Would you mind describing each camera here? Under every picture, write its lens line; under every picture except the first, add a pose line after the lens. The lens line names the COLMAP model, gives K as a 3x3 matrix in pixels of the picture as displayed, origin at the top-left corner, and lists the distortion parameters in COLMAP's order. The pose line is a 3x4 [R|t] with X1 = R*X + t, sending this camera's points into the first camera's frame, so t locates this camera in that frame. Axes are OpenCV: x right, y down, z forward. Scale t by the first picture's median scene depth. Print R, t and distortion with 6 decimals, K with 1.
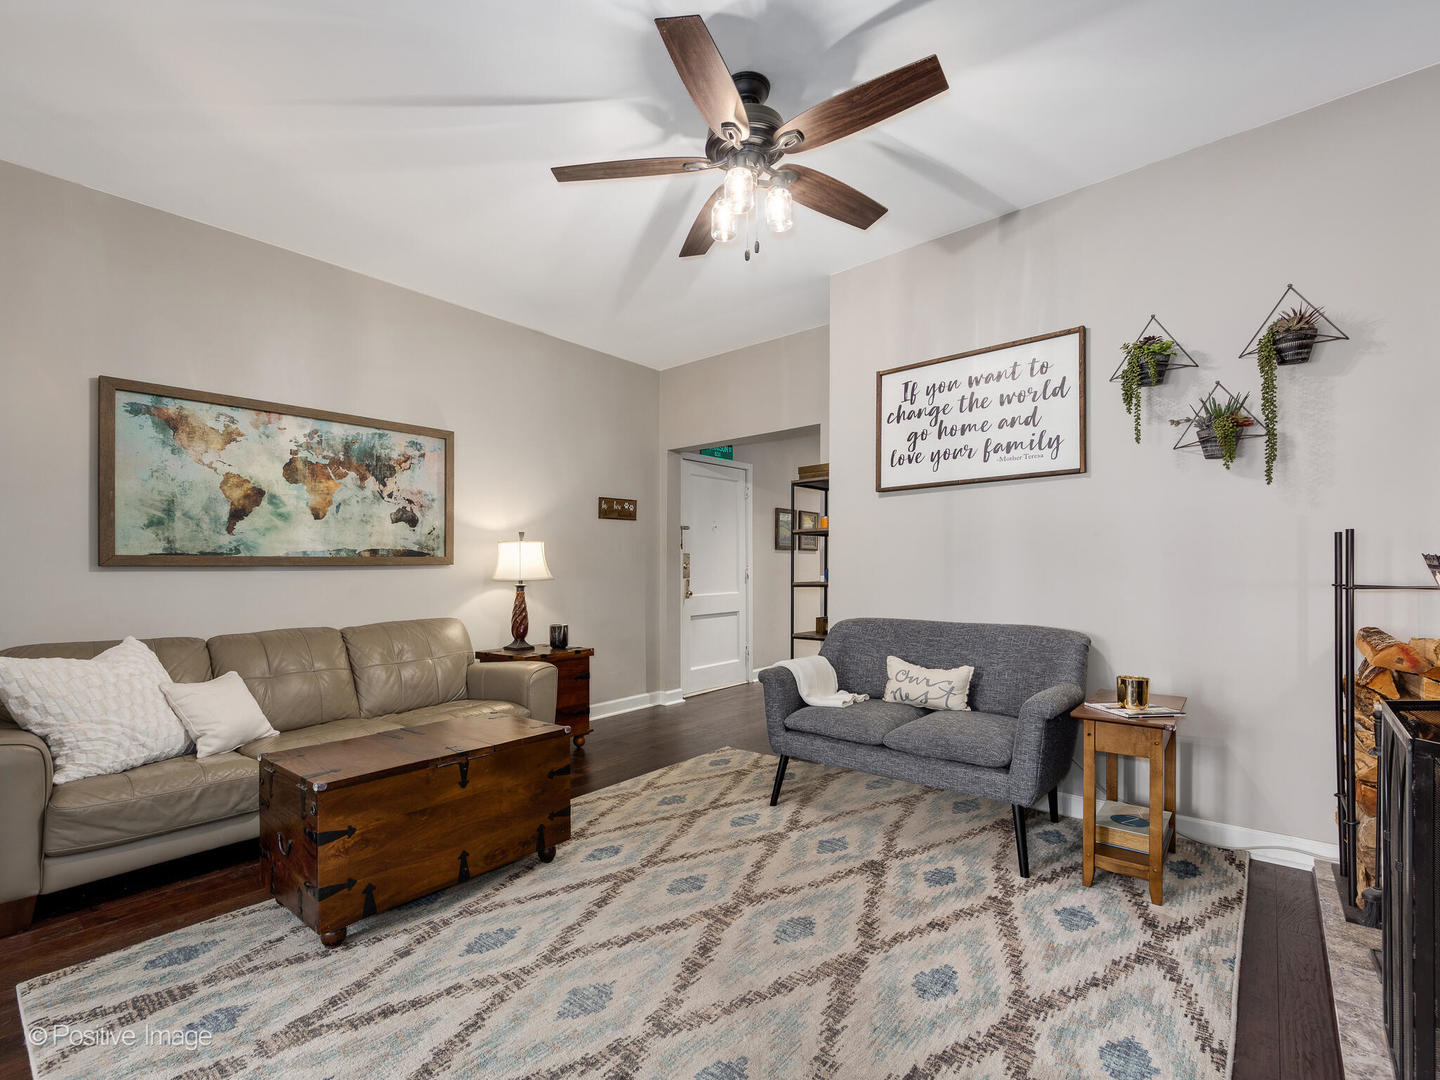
lens RADIAL K [[660.7, 0, 671.3], [0, 660.7, 571.4], [0, 0, 1]] dist [0.000670, 0.001471]
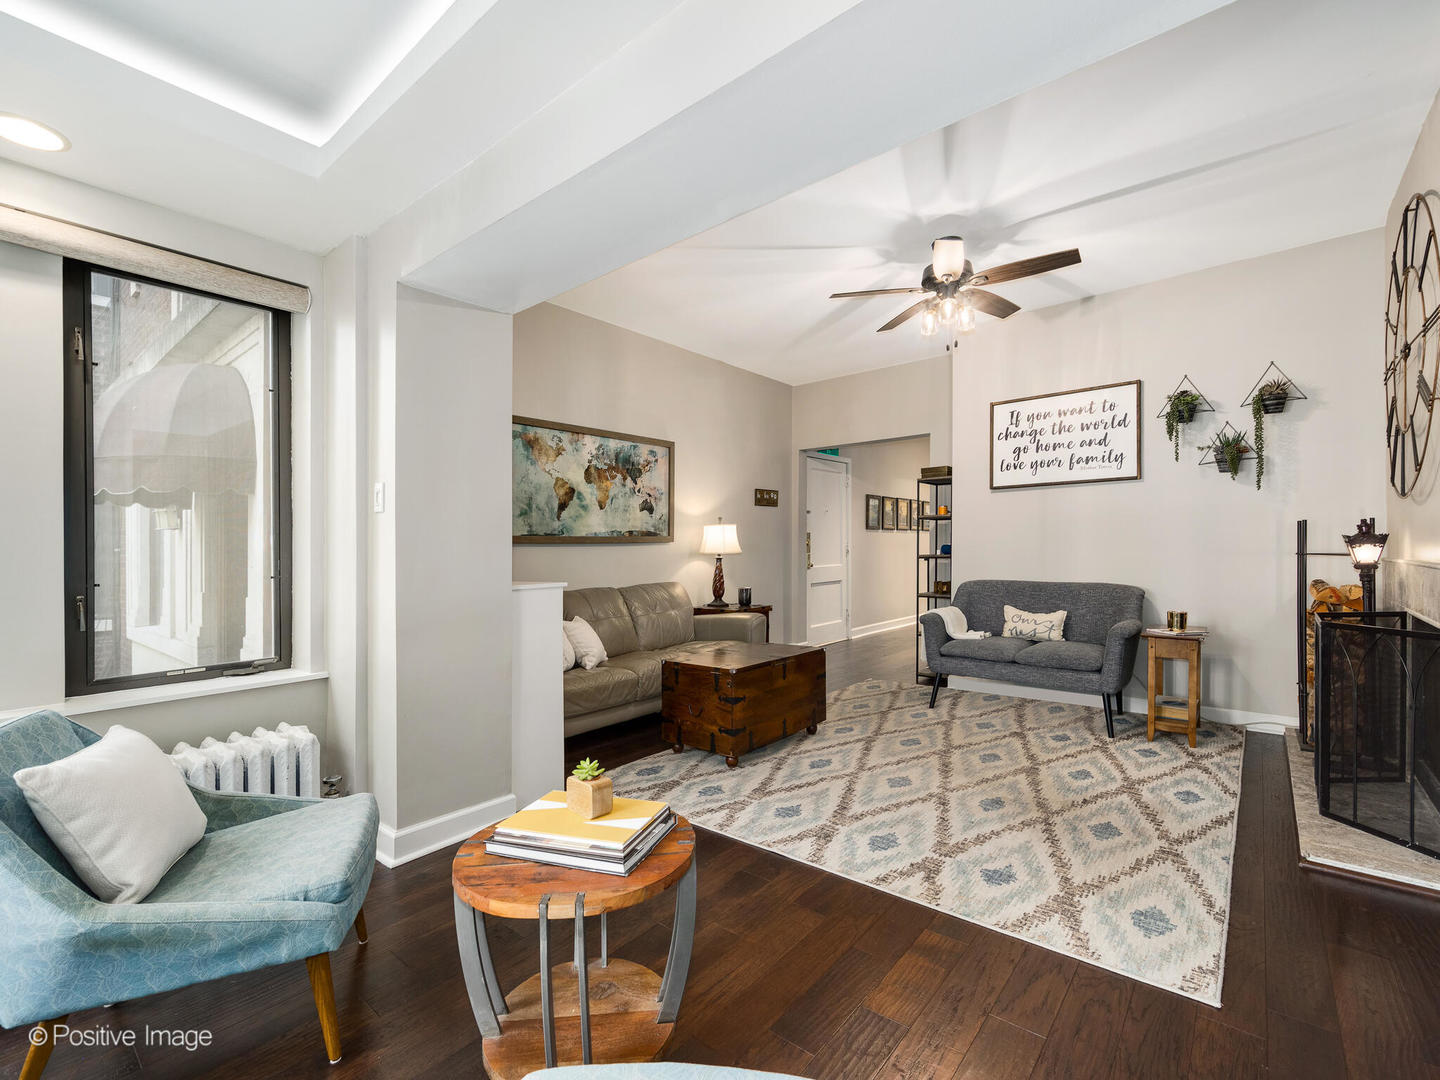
lens RADIAL K [[660.7, 0, 724.7], [0, 660.7, 554.4], [0, 0, 1]] dist [0.000670, 0.001471]
pose [[0.998360, -0.002358, 0.057204, -0.413193], [0.001875, 0.999962, 0.008498, 0.004793], [-0.057222, -0.008377, 0.998326, -0.452703]]
